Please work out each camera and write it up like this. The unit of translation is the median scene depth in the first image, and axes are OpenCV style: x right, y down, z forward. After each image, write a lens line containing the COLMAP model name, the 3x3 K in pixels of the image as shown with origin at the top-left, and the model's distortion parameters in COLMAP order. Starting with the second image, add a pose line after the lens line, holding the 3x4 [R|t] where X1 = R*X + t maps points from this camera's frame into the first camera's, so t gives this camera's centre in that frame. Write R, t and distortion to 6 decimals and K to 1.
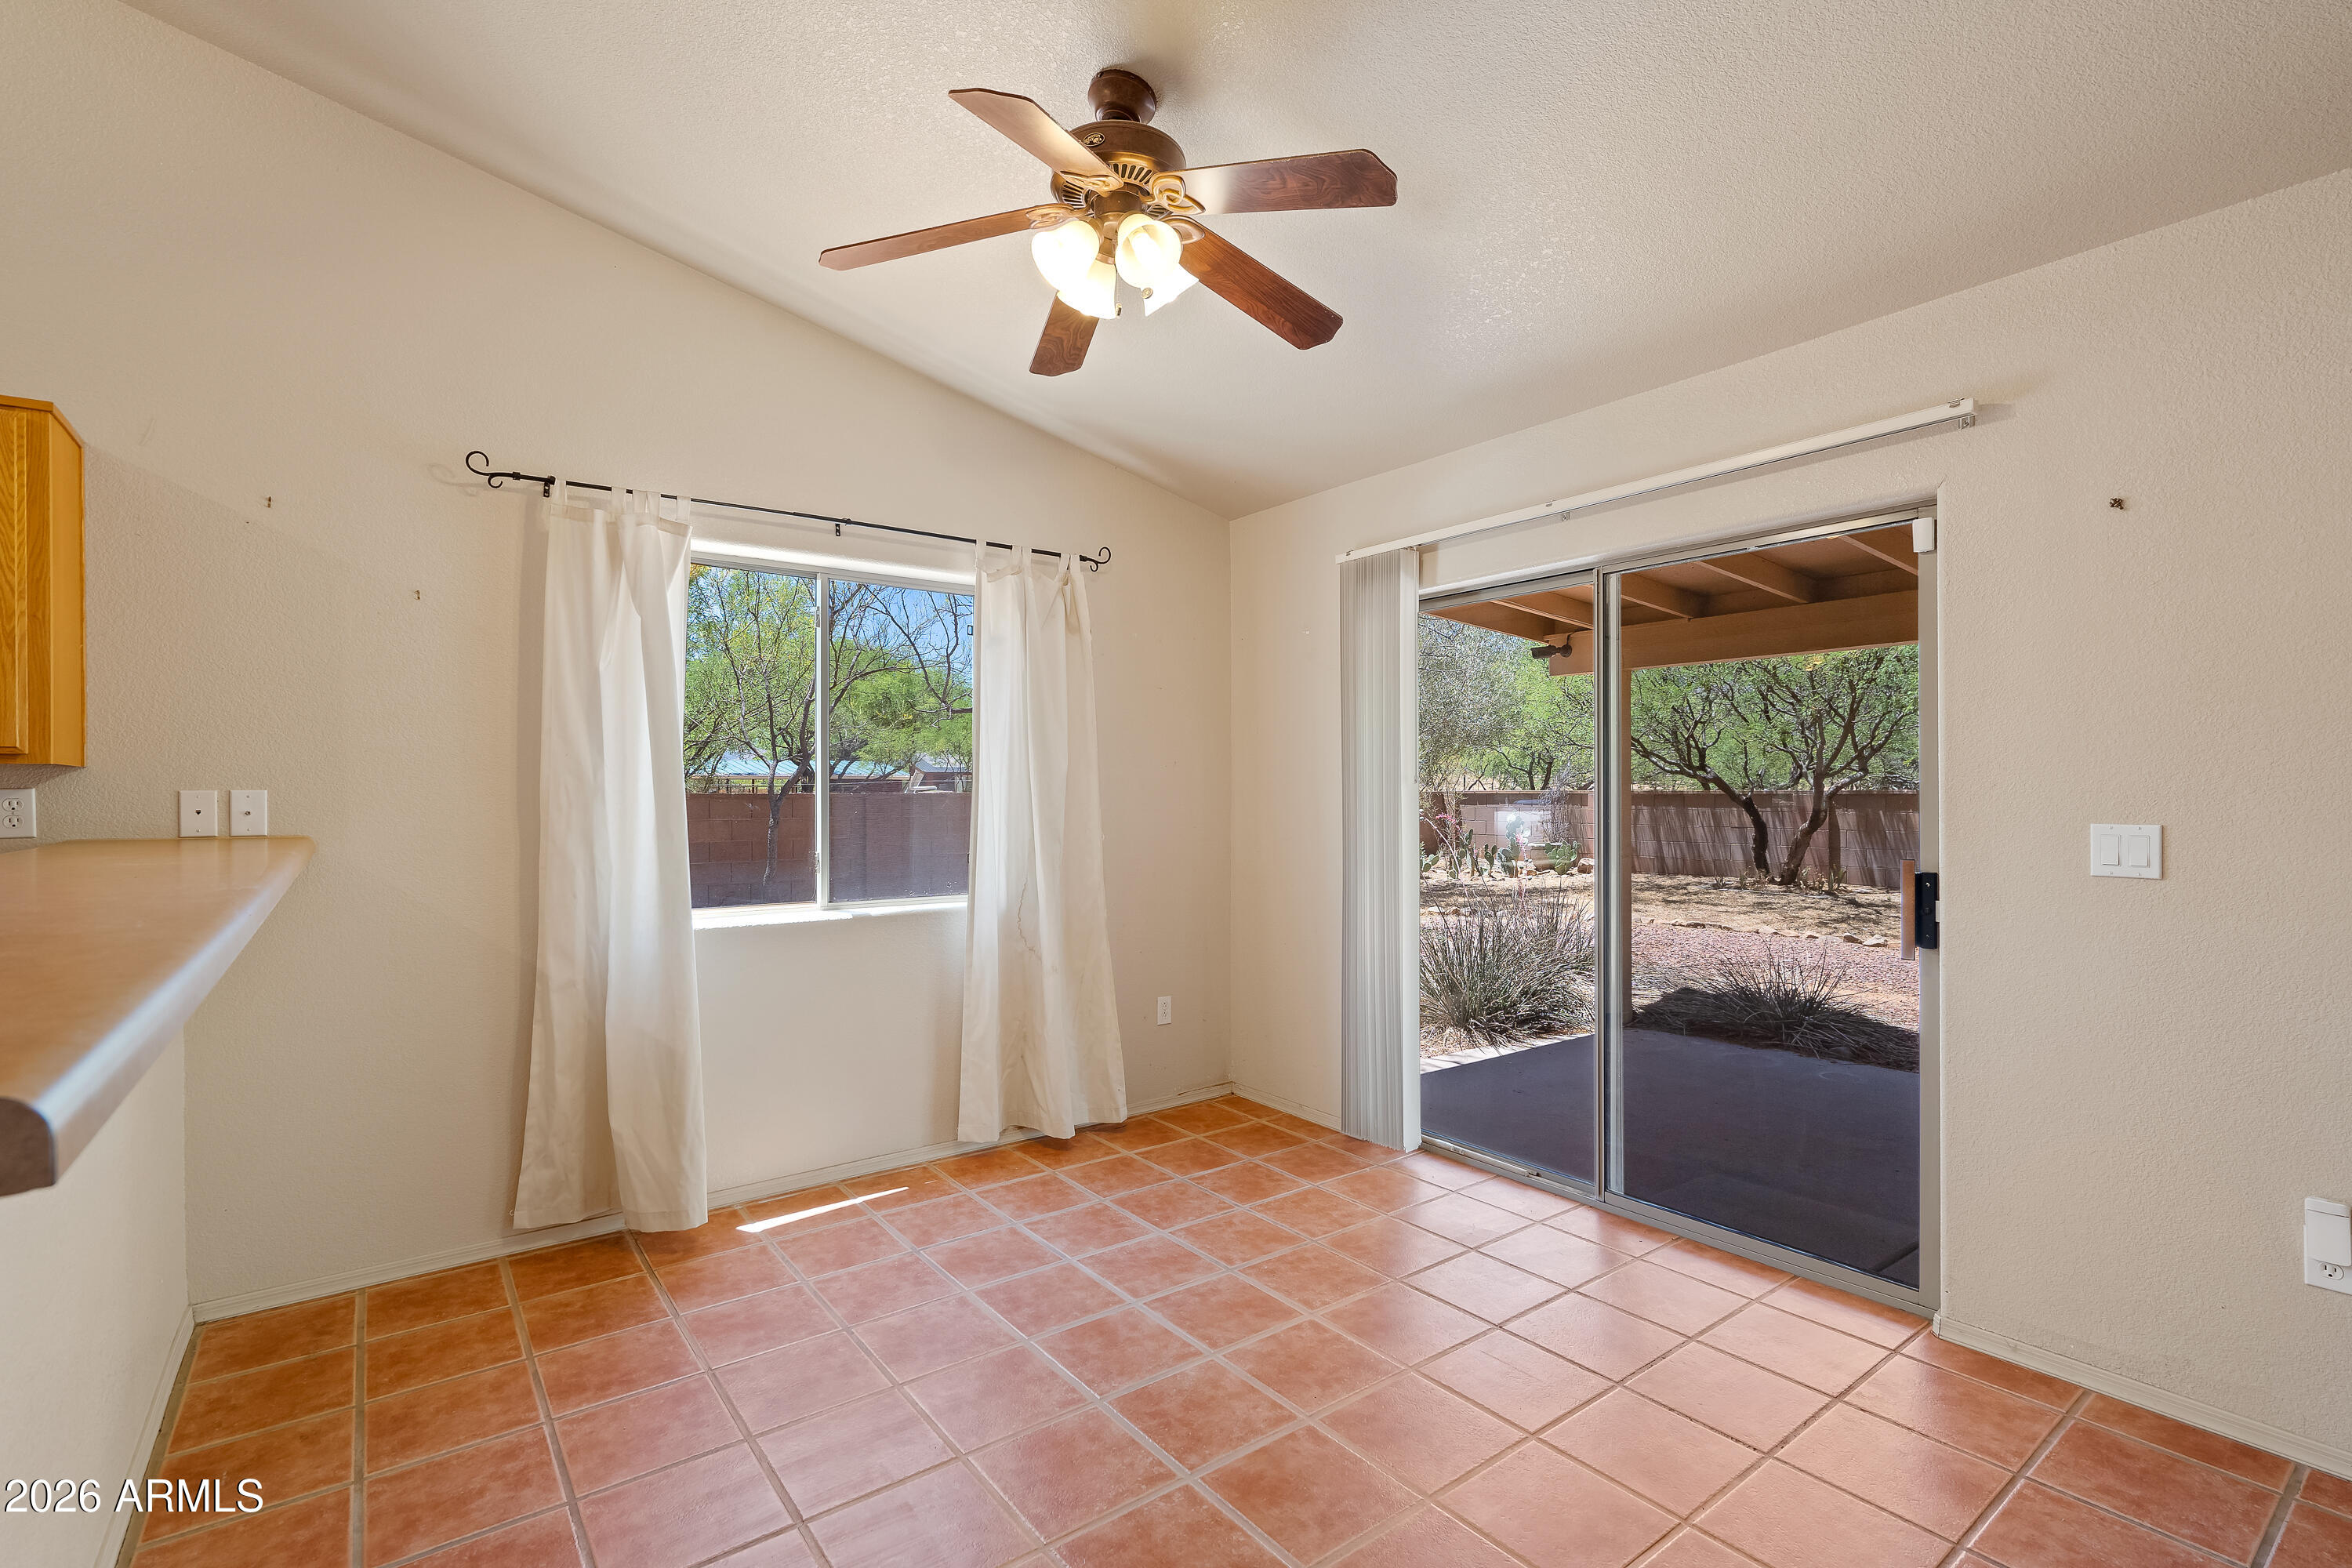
lens RADIAL K [[1073.6, 0, 1175.5], [0, 1073.6, 788.8], [0, 0, 1]] dist [-0.007465, 0.004797]
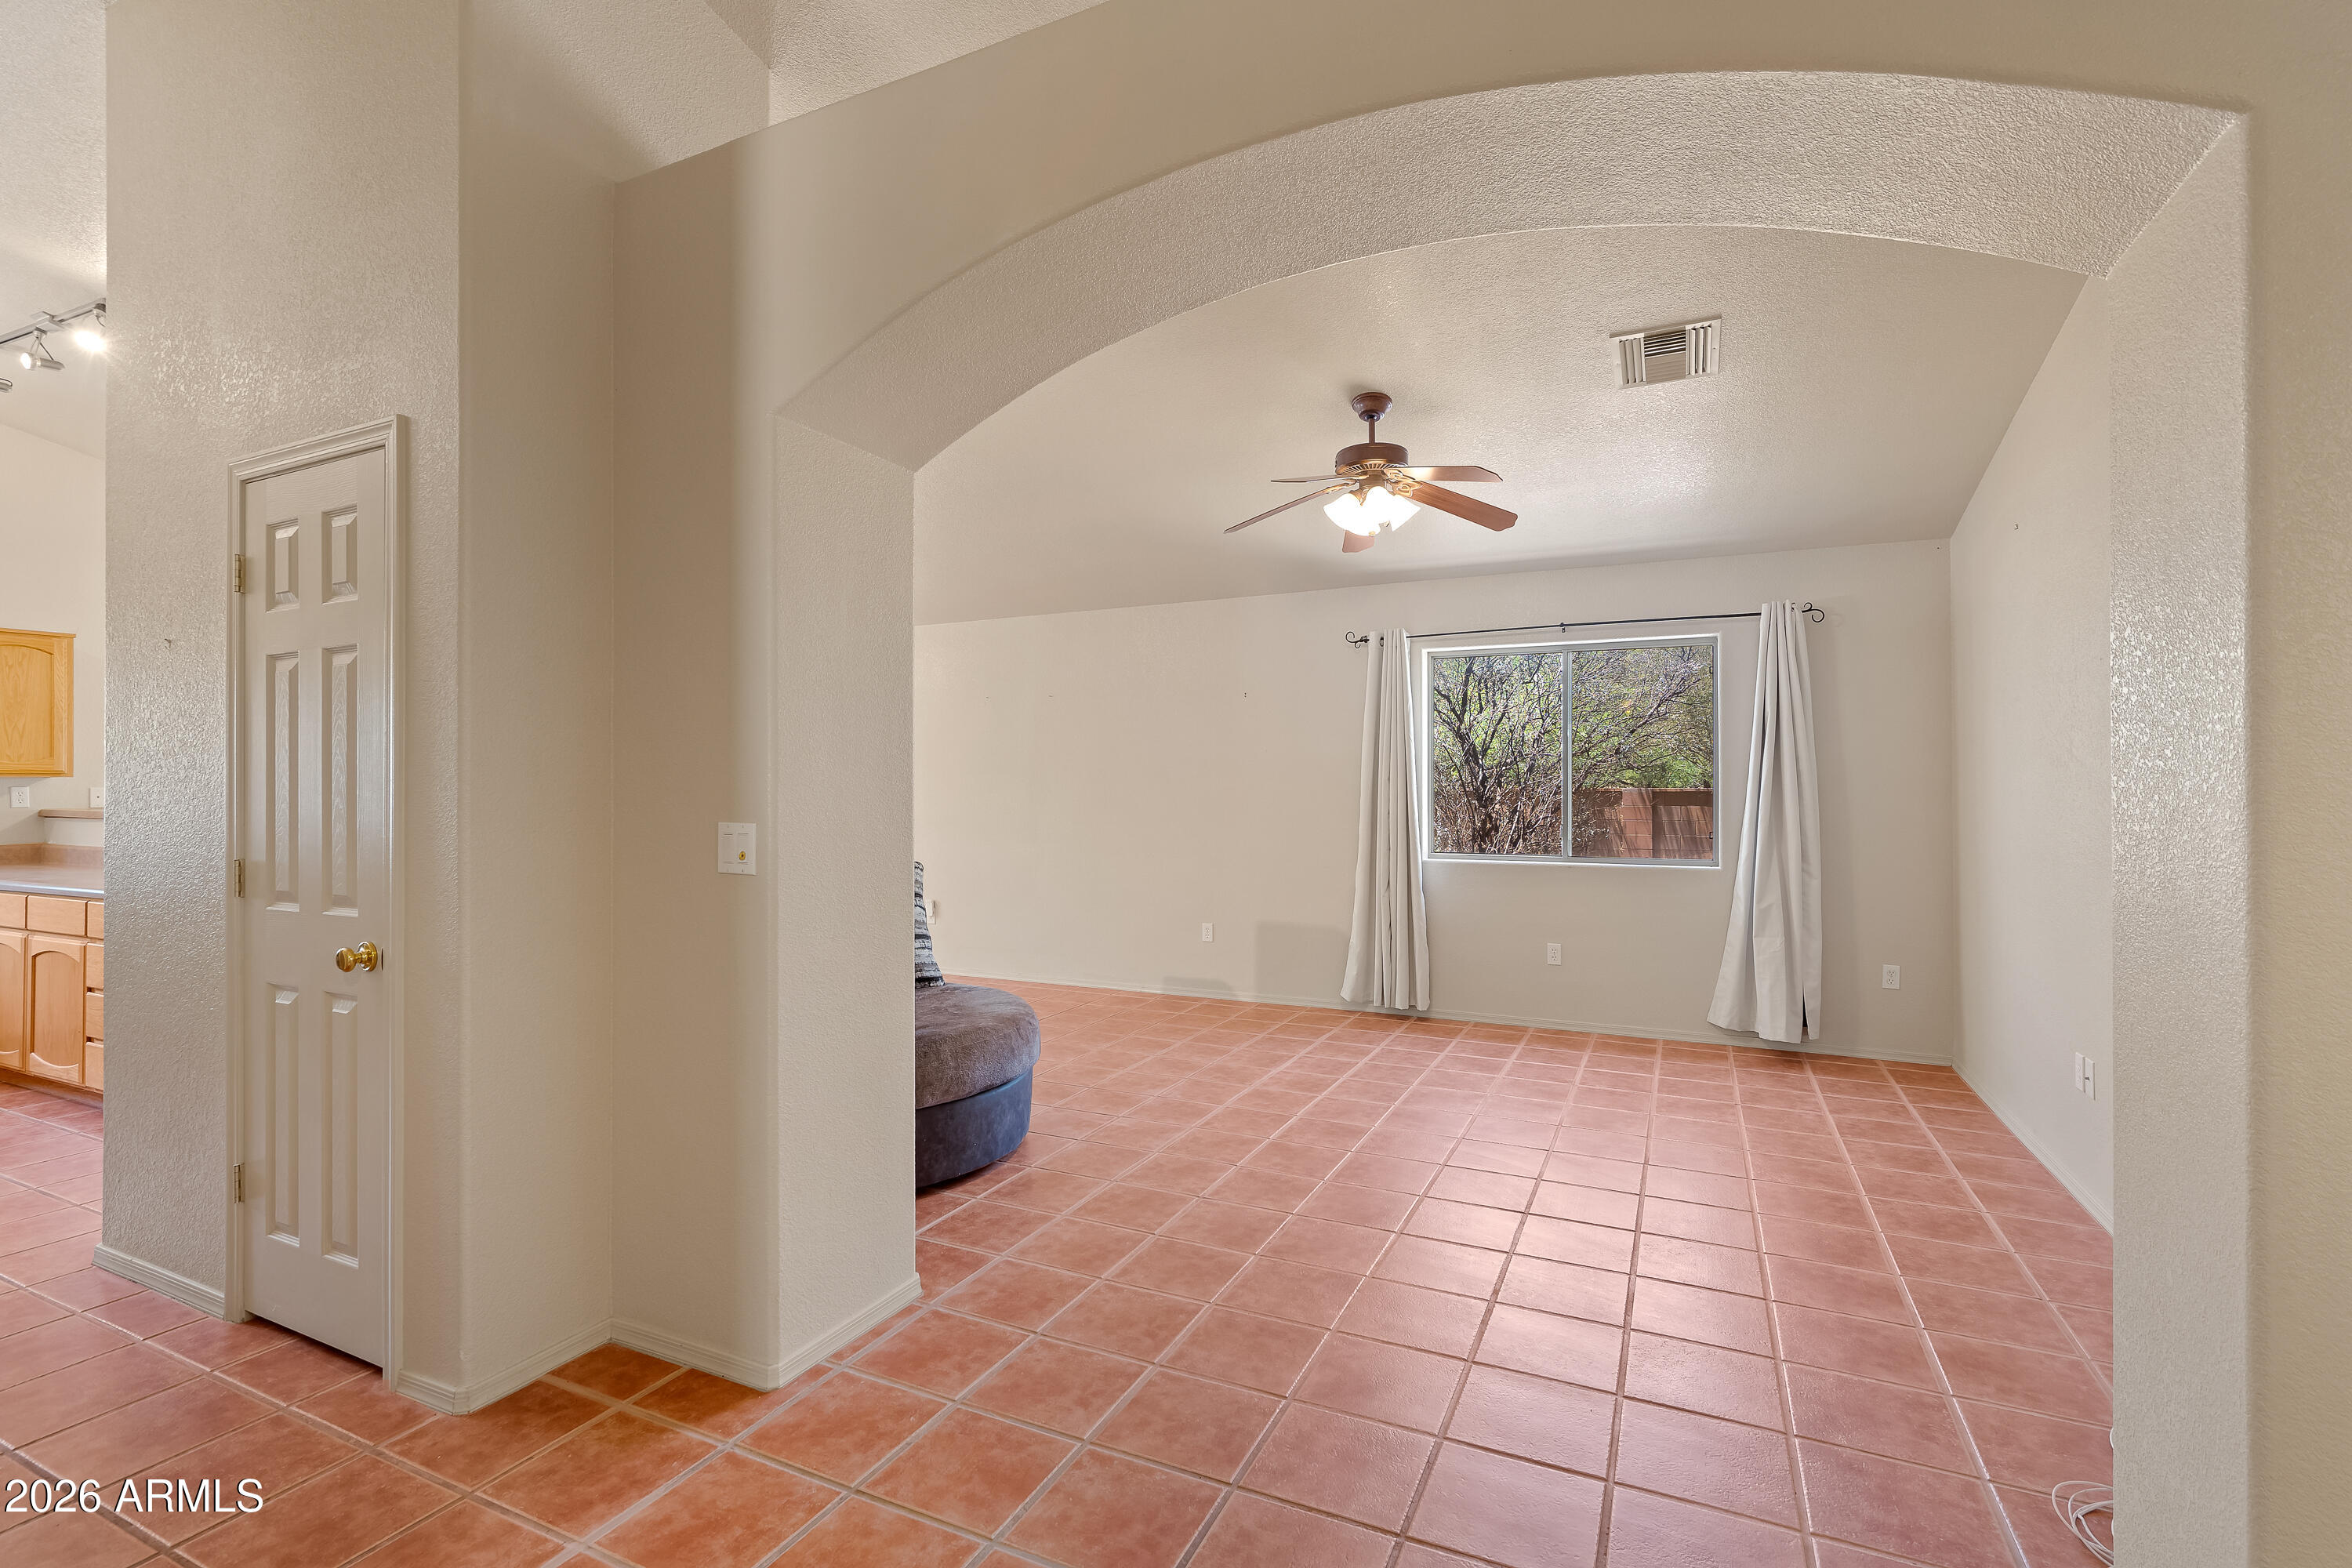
lens RADIAL K [[1073.6, 0, 1160.6], [0, 1073.6, 778.6], [0, 0, 1]] dist [-0.007465, 0.004797]
pose [[0.890451, 0.006089, 0.455038, 0.058146], [-0.003765, 0.999975, -0.006014, -0.010285], [-0.455064, 0.003643, 0.890451, -1.721133]]
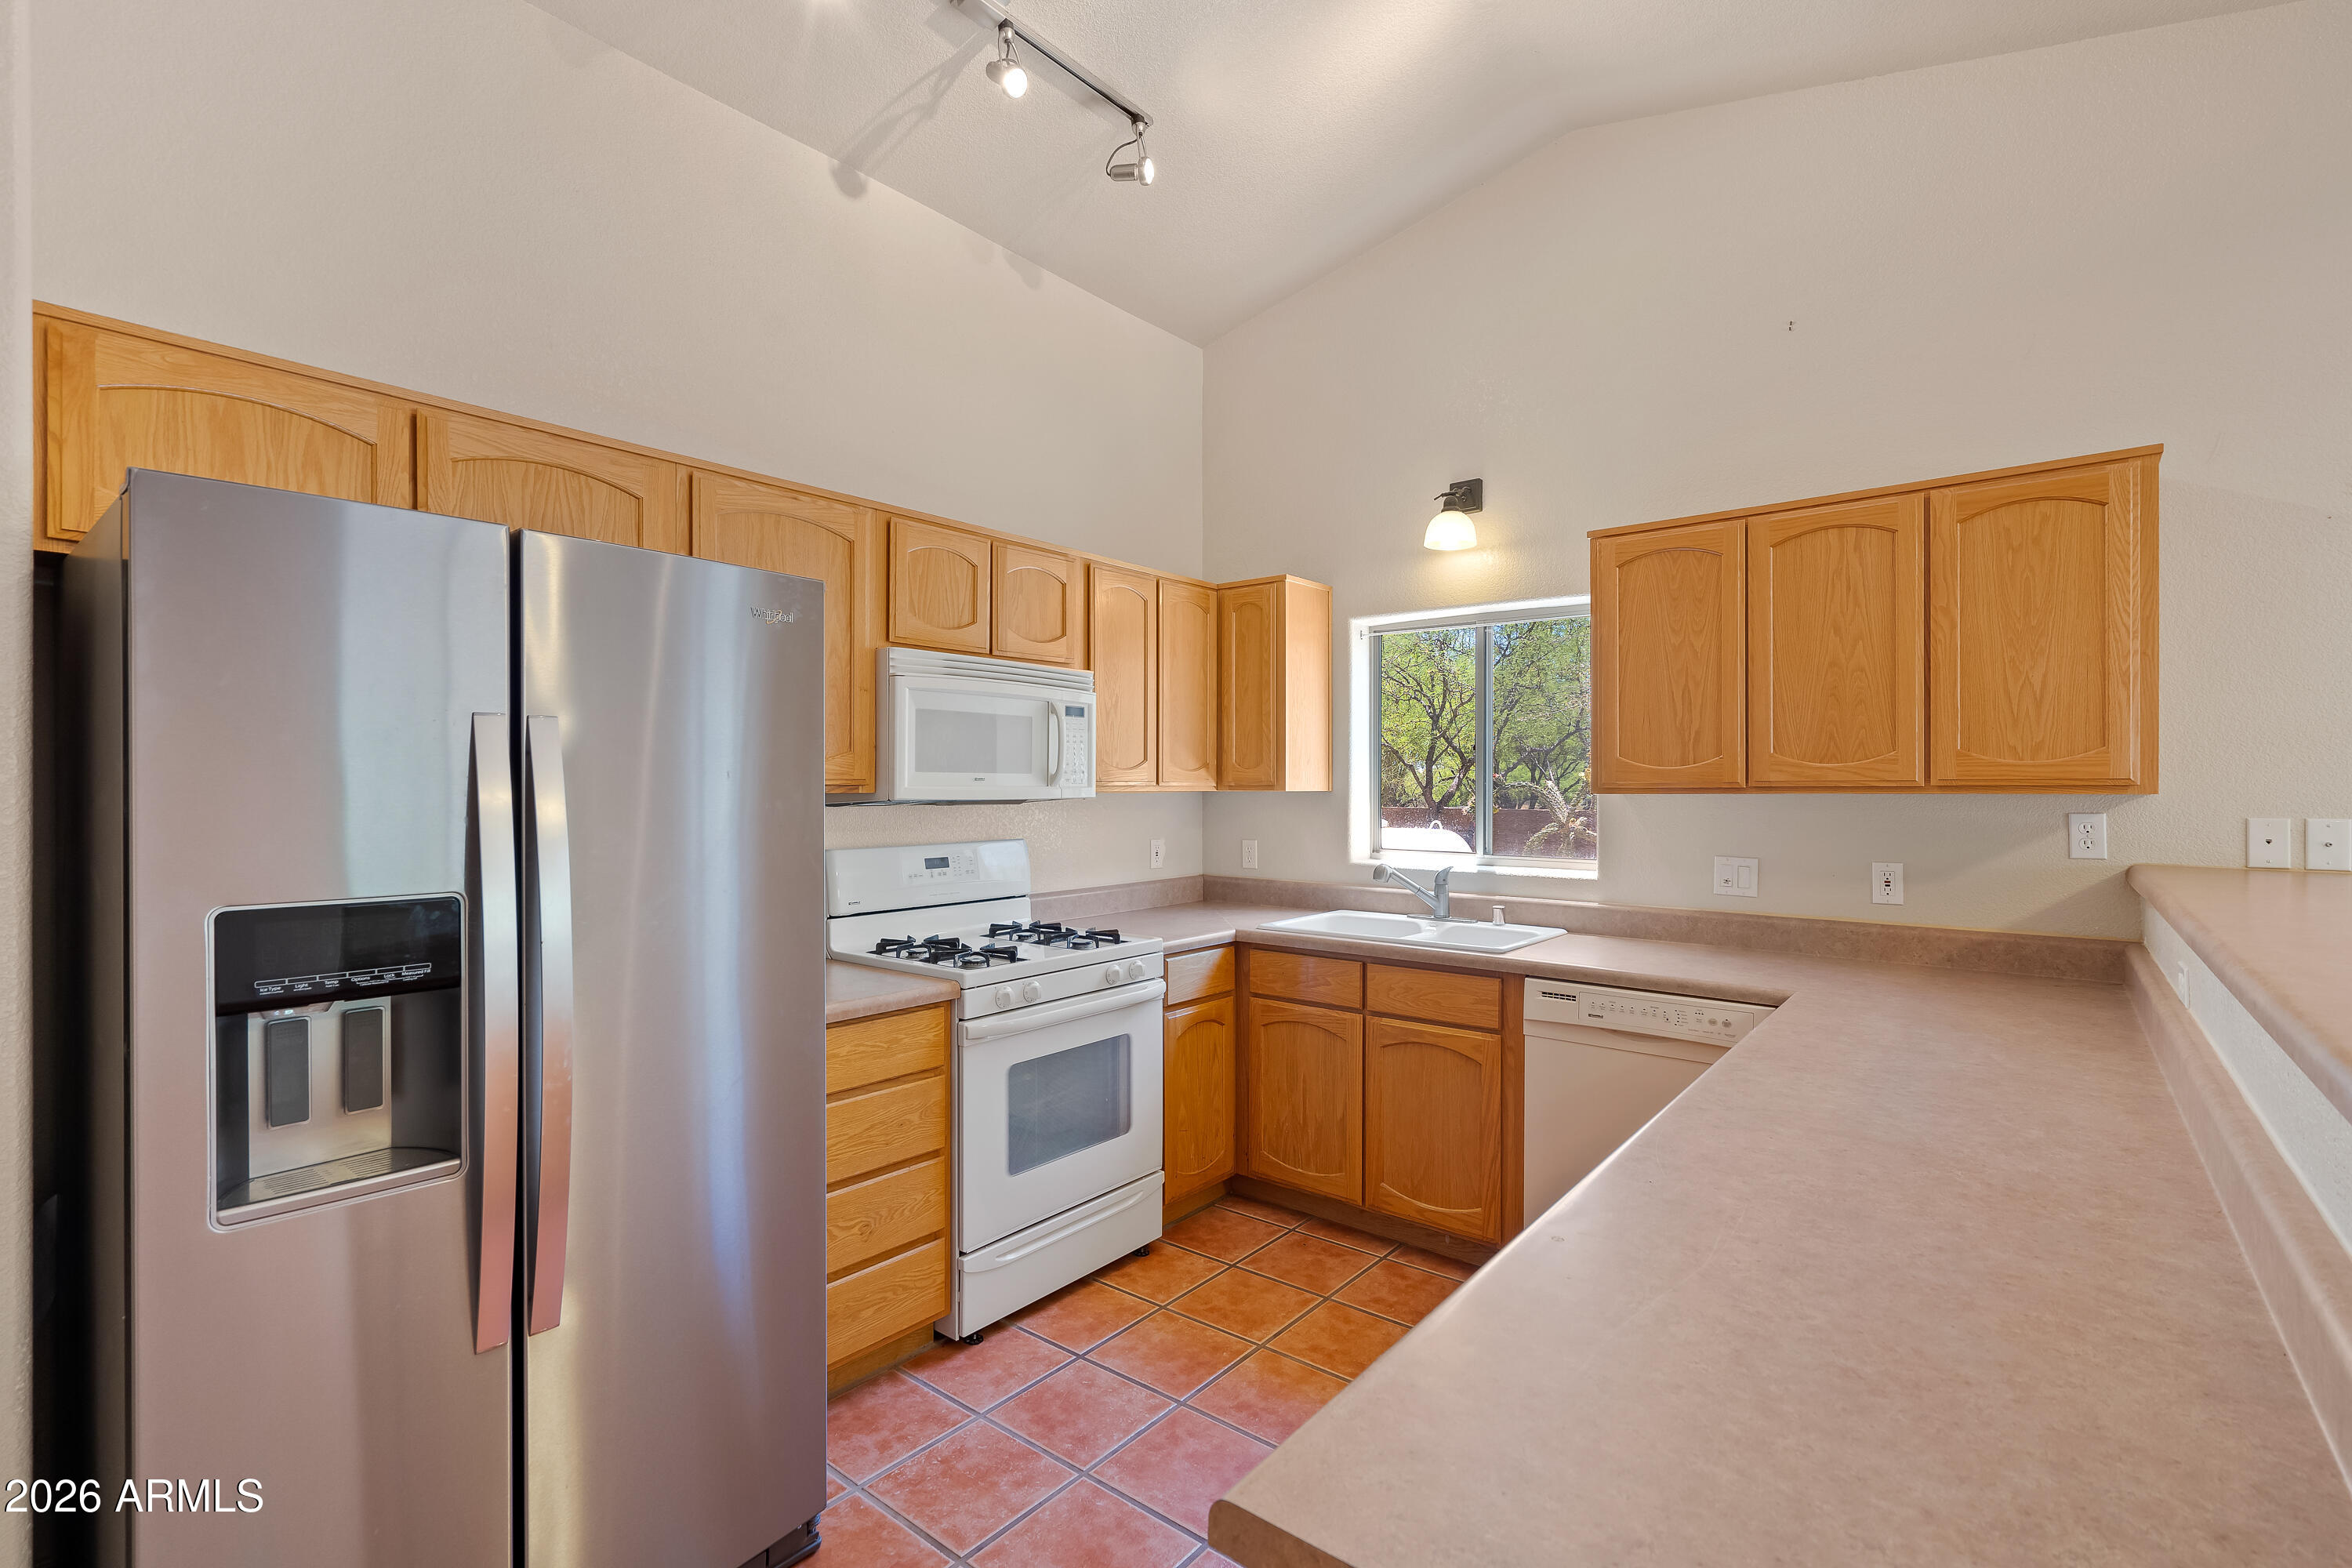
lens RADIAL K [[1073.6, 0, 1166.9], [0, 1073.6, 781.8], [0, 0, 1]] dist [-0.007465, 0.004797]
pose [[0.238613, 0.004684, -0.971103, -0.196021], [0.001333, 0.999986, 0.005151, -0.029956], [0.971114, -0.002523, 0.238603, -0.126649]]
